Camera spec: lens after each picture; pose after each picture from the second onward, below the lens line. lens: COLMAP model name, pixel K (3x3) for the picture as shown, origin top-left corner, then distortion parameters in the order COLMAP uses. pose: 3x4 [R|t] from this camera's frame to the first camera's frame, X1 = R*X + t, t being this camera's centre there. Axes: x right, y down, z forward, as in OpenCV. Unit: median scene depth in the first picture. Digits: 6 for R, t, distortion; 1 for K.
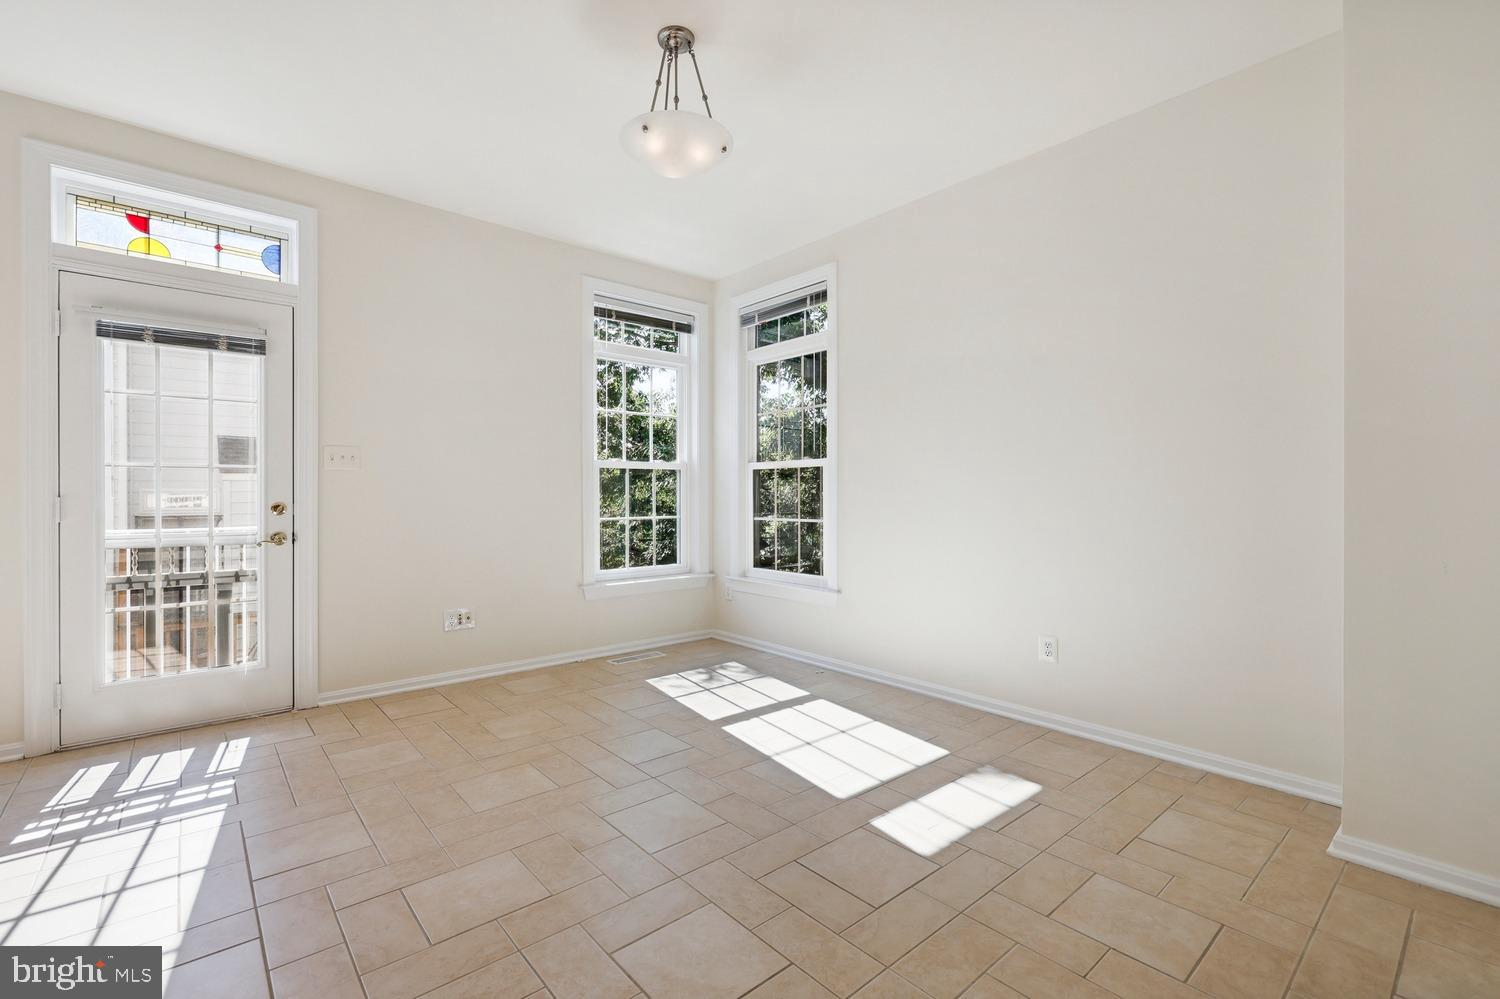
lens RADIAL K [[647.9, 0, 768.7], [0, 647.9, 496.6], [0, 0, 1]] dist [-0.000008, 0.000006]
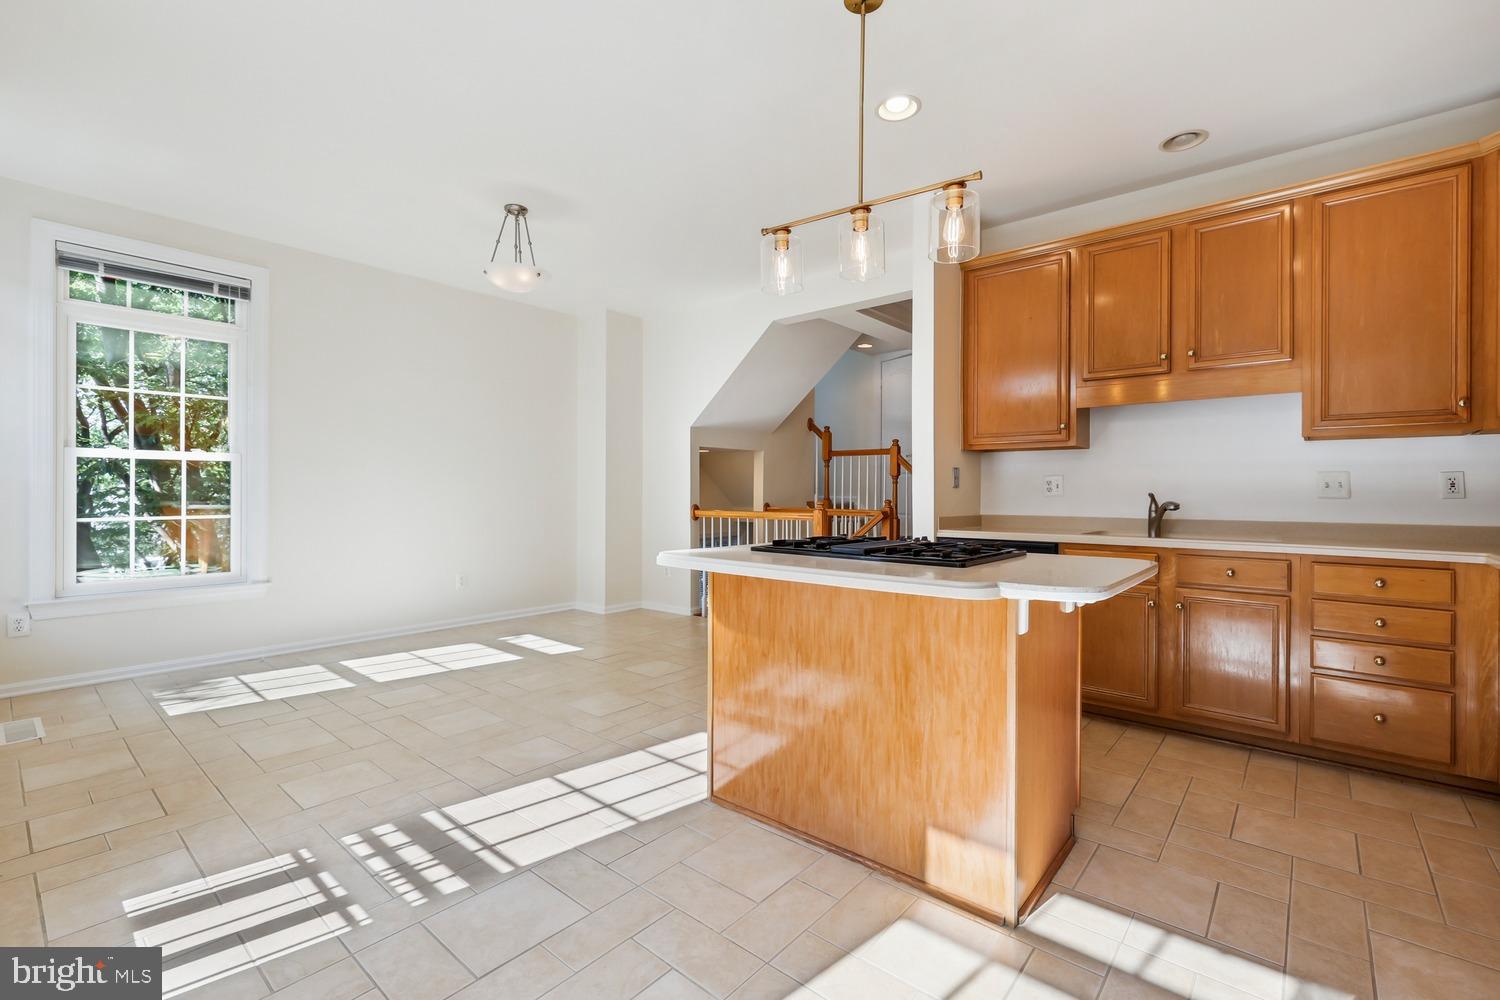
lens RADIAL K [[647.9, 0, 733.6], [0, 647.9, 493.1], [0, 0, 1]] dist [-0.000008, 0.000006]
pose [[-0.120520, -0.003464, 0.992705, -1.365158], [-0.005555, 0.999981, 0.002815, -0.007687], [-0.992695, -0.005175, -0.120537, 0.485241]]
